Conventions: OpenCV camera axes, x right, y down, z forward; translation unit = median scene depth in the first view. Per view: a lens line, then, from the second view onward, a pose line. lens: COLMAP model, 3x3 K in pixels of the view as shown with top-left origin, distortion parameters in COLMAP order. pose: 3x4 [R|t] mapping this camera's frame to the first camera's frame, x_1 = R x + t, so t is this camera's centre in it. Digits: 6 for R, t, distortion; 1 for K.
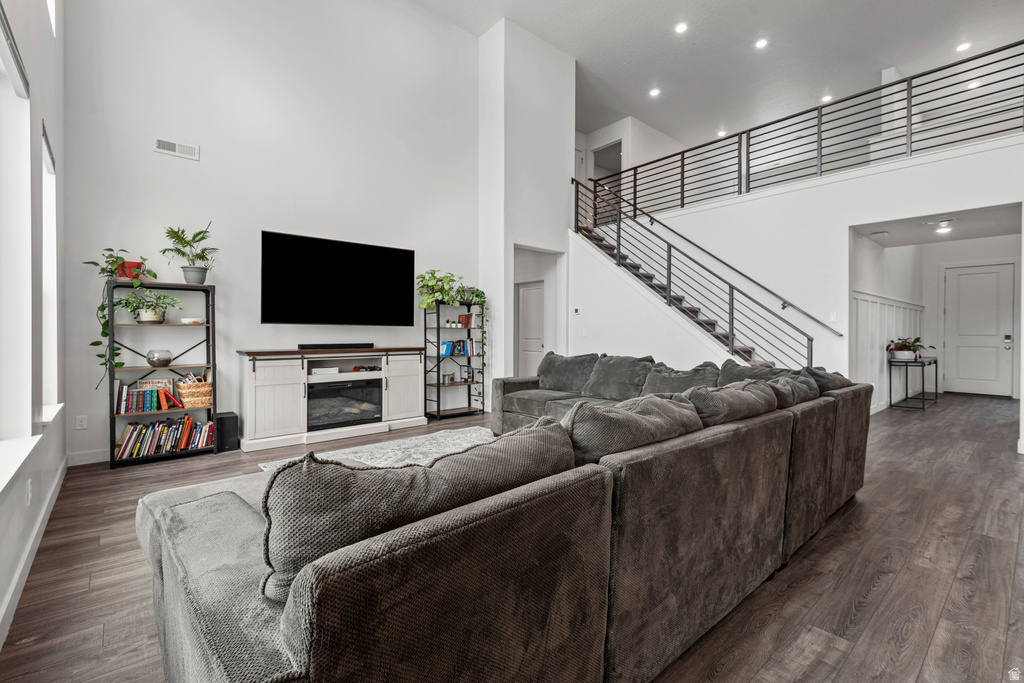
lens RADIAL K [[460.3, 0, 516.3], [0, 460.3, 337.7], [0, 0, 1]] dist [0.018104, -0.007254]
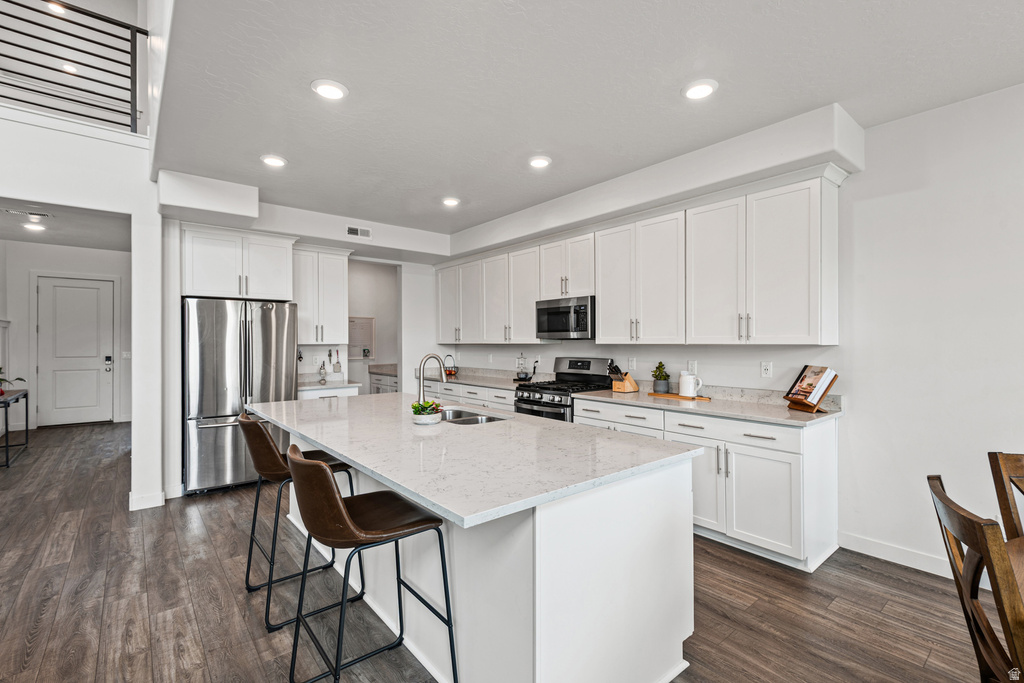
lens RADIAL K [[460.3, 0, 514.3], [0, 460.3, 339.7], [0, 0, 1]] dist [0.018104, -0.007254]
pose [[0.029304, 0.000298, 0.999571, 0.165534], [0.009177, 0.999958, -0.000567, -0.035843], [-0.999528, 0.009189, 0.029300, 0.178358]]
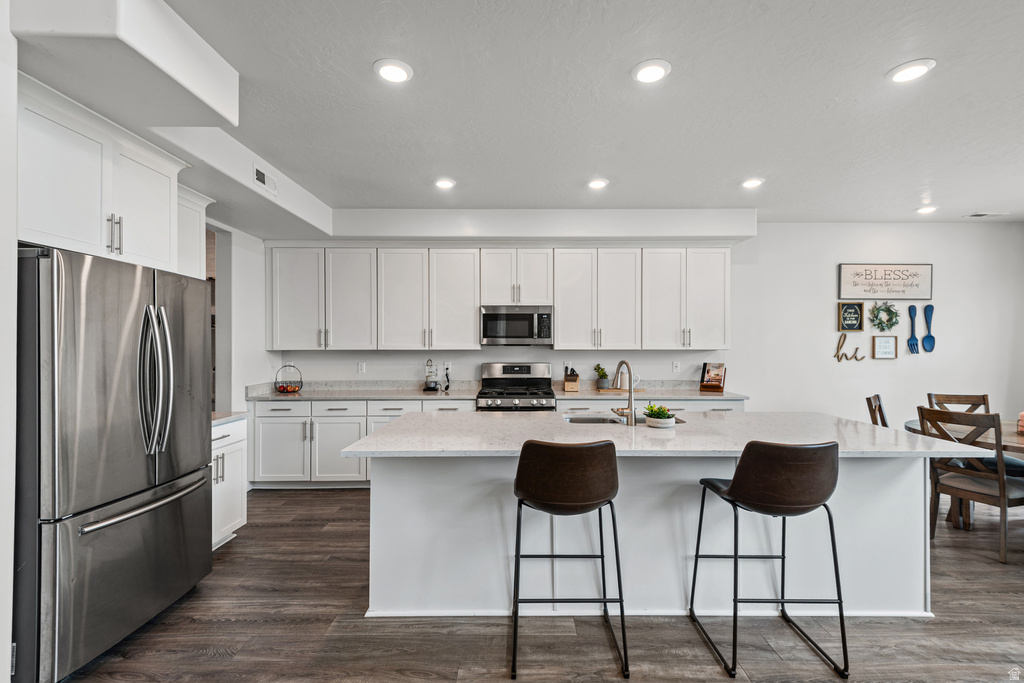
lens RADIAL K [[460.3, 0, 519.3], [0, 460.3, 347.1], [0, 0, 1]] dist [0.018104, -0.007254]
pose [[-0.752258, -0.004573, 0.658852, 0.370019], [0.000859, 0.999968, 0.007921, -0.038611], [-0.658868, 0.006525, -0.752230, 0.624041]]
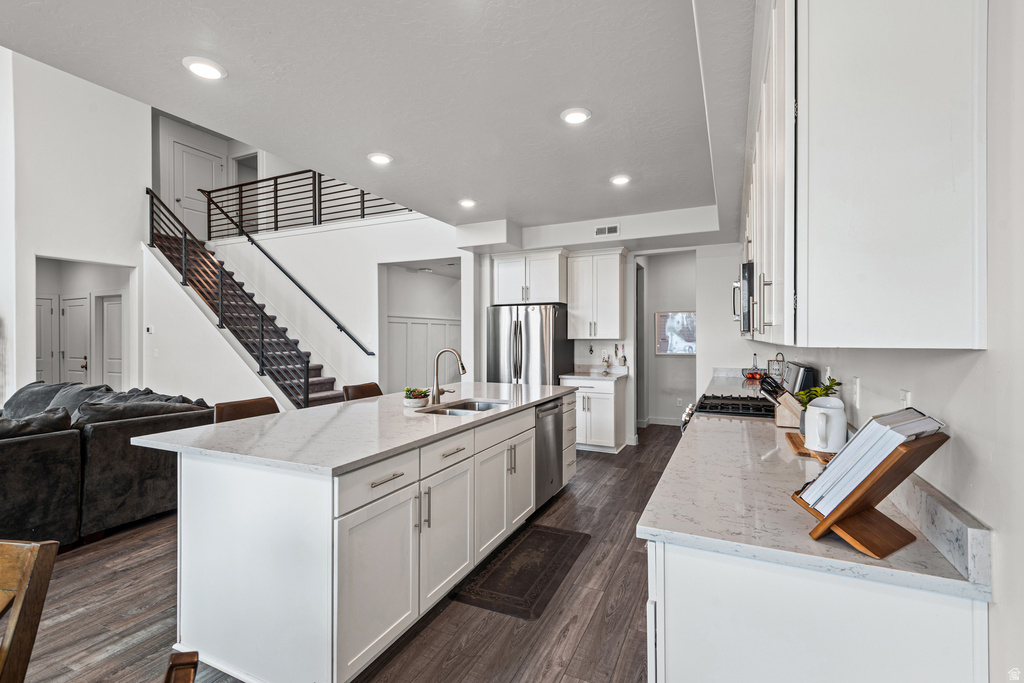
lens RADIAL K [[460.3, 0, 515.3], [0, 460.3, 340.0], [0, 0, 1]] dist [0.018104, -0.007254]
pose [[0.915449, -0.007990, 0.402355, 0.441876], [0.007977, 0.999967, 0.001709, -0.032489], [-0.402355, 0.001645, 0.915482, -0.181844]]
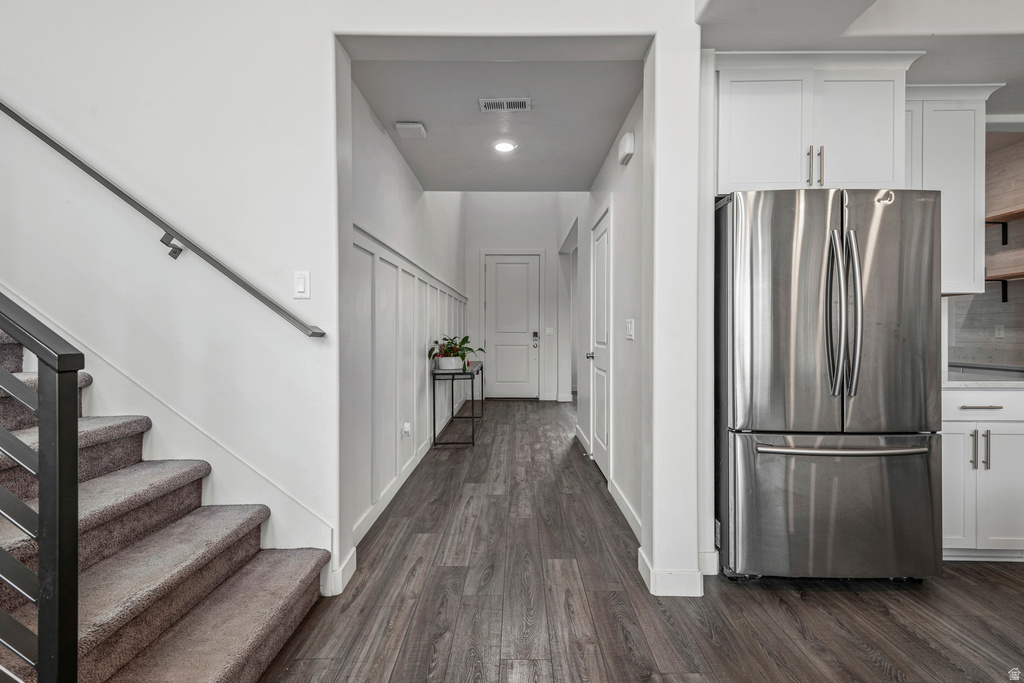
lens RADIAL K [[449.6, 0, 514.8], [0, 449.6, 334.4], [0, 0, 1]] dist [-0.002536, -0.000388]
pose [[0.664320, -0.007830, 0.747408, 0.428445], [0.008596, 0.999959, 0.002835, -0.004177], [-0.747399, 0.004542, 0.664360, 0.518816]]
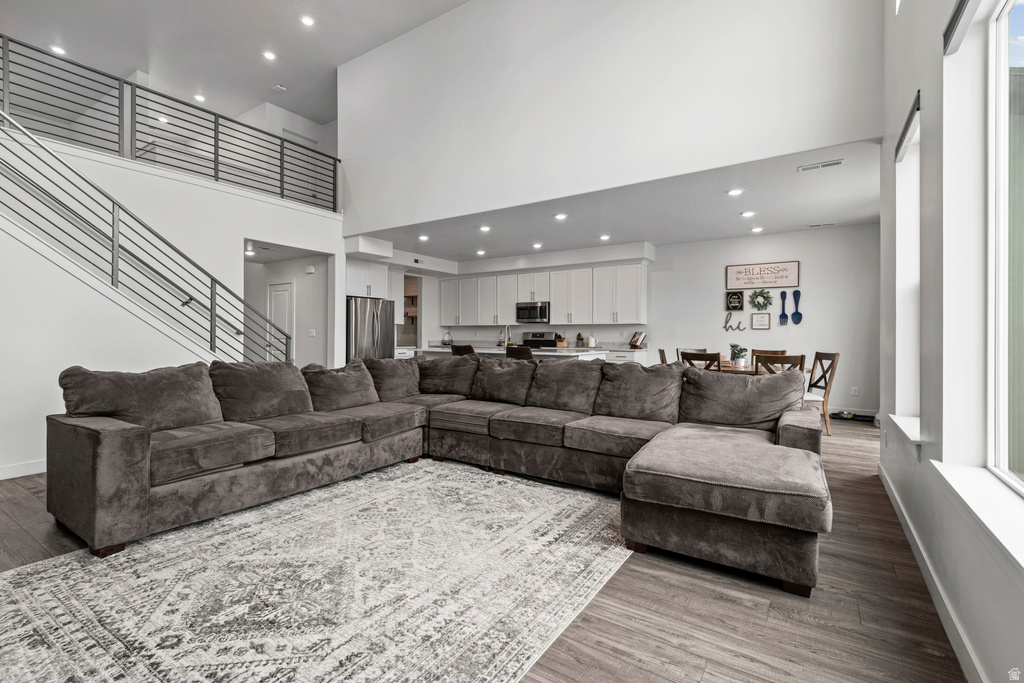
lens RADIAL K [[460.3, 0, 513.1], [0, 460.3, 335.4], [0, 0, 1]] dist [0.018104, -0.007254]
pose [[-0.256074, -0.004327, 0.966648, -0.430596], [-0.000128, 0.999990, 0.004442, -0.005264], [-0.966657, 0.001014, -0.256072, 0.512579]]
